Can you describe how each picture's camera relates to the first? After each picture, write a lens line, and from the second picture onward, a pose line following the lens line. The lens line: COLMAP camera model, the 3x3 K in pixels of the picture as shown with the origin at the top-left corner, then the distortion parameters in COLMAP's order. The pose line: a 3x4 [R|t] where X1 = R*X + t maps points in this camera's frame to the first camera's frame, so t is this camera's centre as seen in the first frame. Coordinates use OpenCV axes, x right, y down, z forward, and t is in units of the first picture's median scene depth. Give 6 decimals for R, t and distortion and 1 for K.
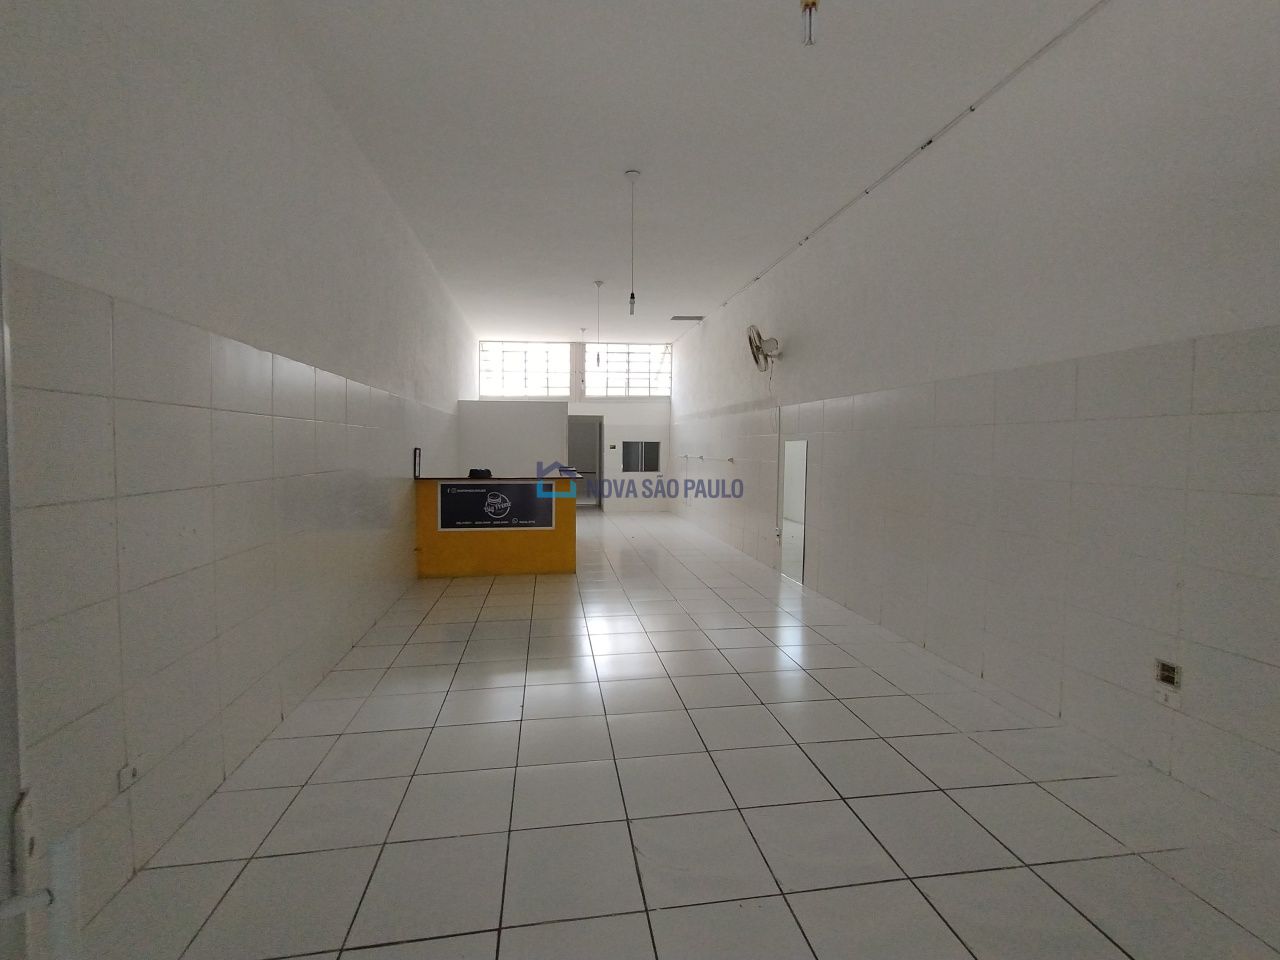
lens RADIAL K [[578.8, 0, 641.8], [0, 578.8, 479.0], [0, 0, 1]] dist [-0.002840, 0.000202]
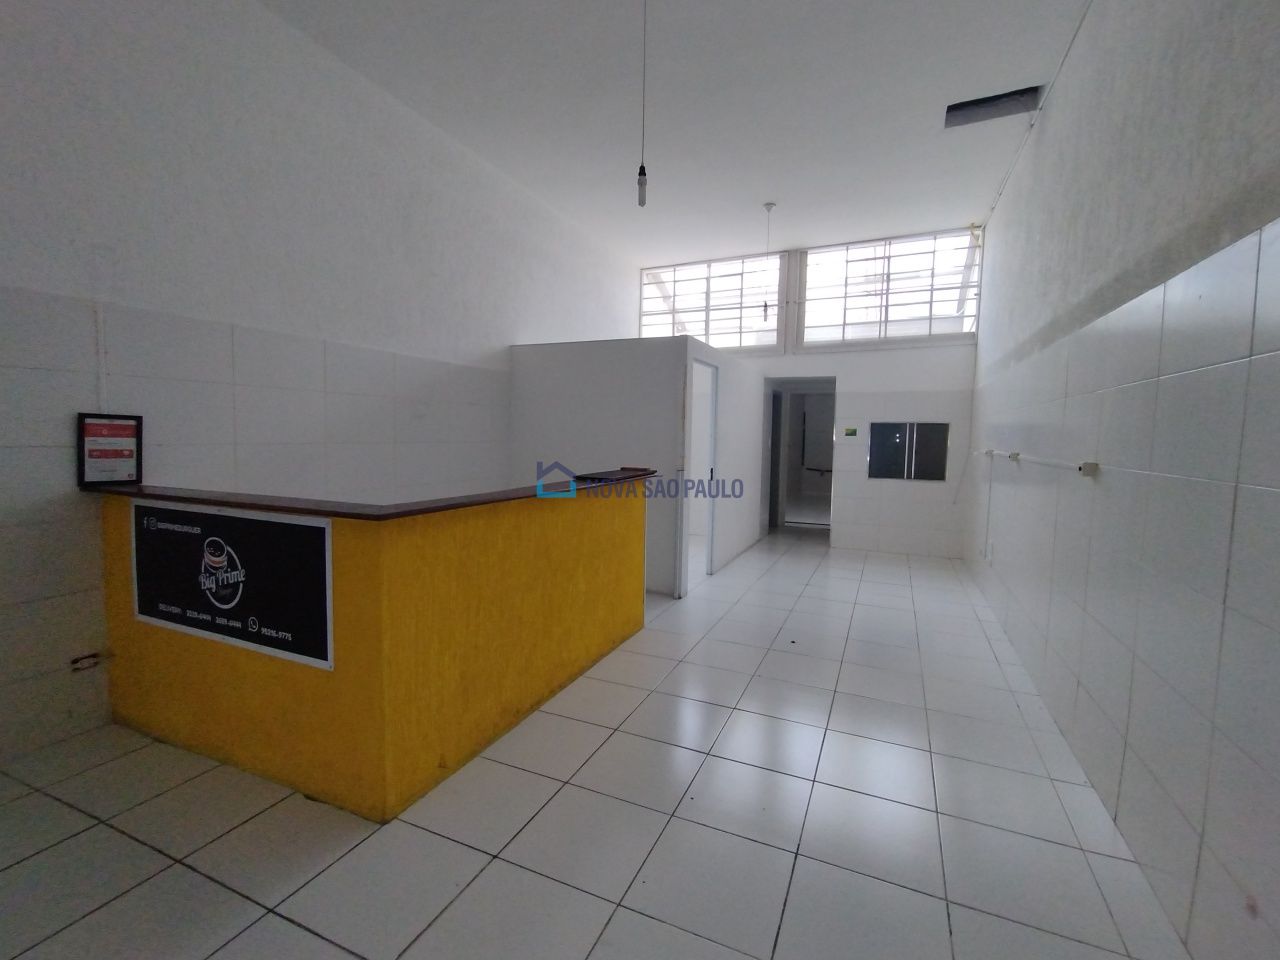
lens RADIAL K [[578.8, 0, 637.1], [0, 578.8, 472.6], [0, 0, 1]] dist [-0.002840, 0.000202]
pose [[0.839329, 0.044881, -0.541769, 0.080879], [-0.042349, 0.998956, 0.017145, -0.017684], [0.541972, 0.008553, 0.840353, 0.426273]]
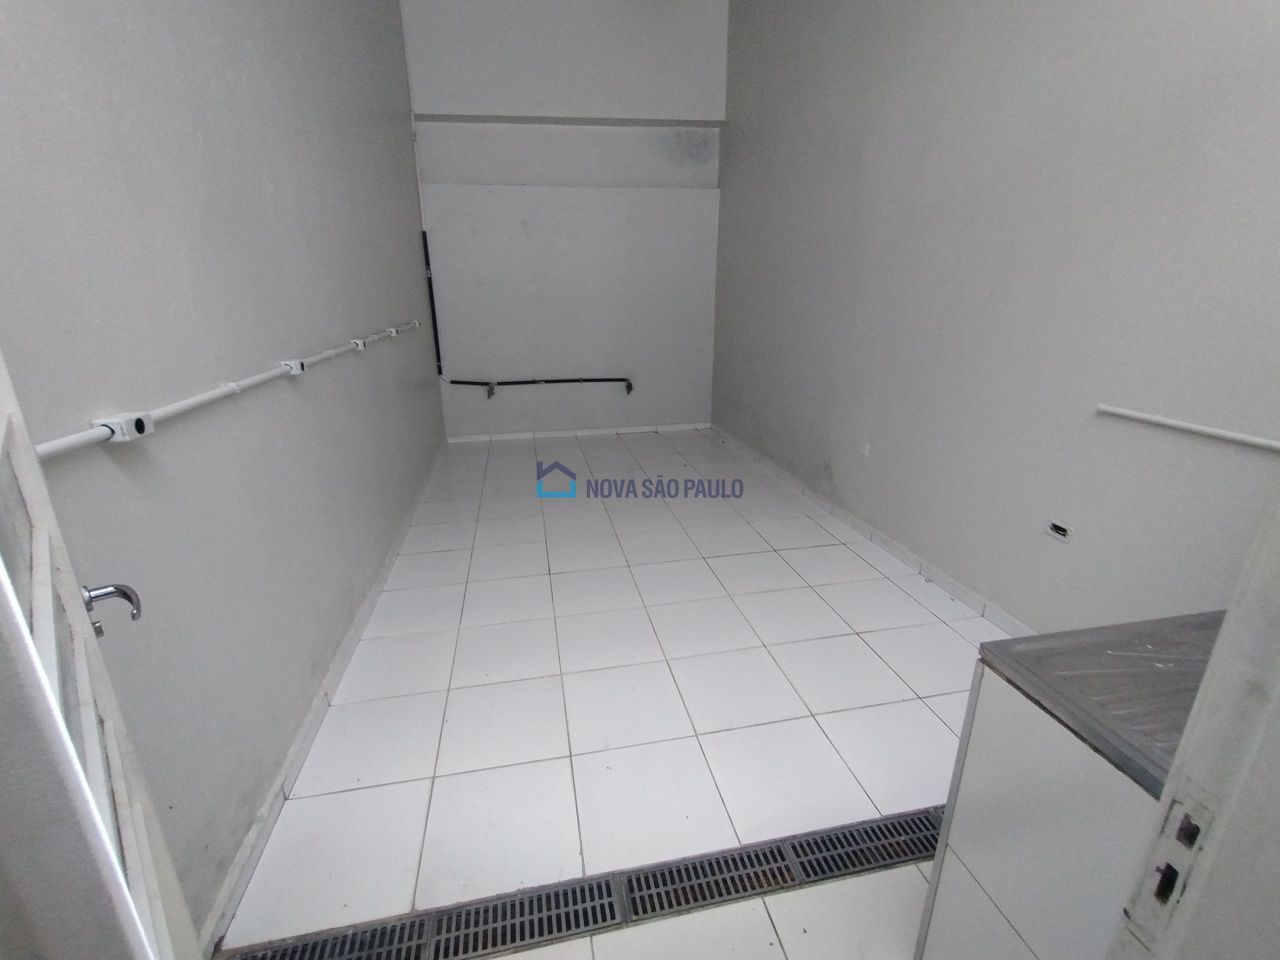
lens RADIAL K [[578.8, 0, 645.7], [0, 578.8, 478.7], [0, 0, 1]] dist [-0.002840, 0.000202]
pose [[0.997382, -0.039638, 0.060478, -0.124500], [0.024084, 0.970714, 0.239028, -0.049373], [-0.068182, -0.236946, 0.969127, 1.065430]]
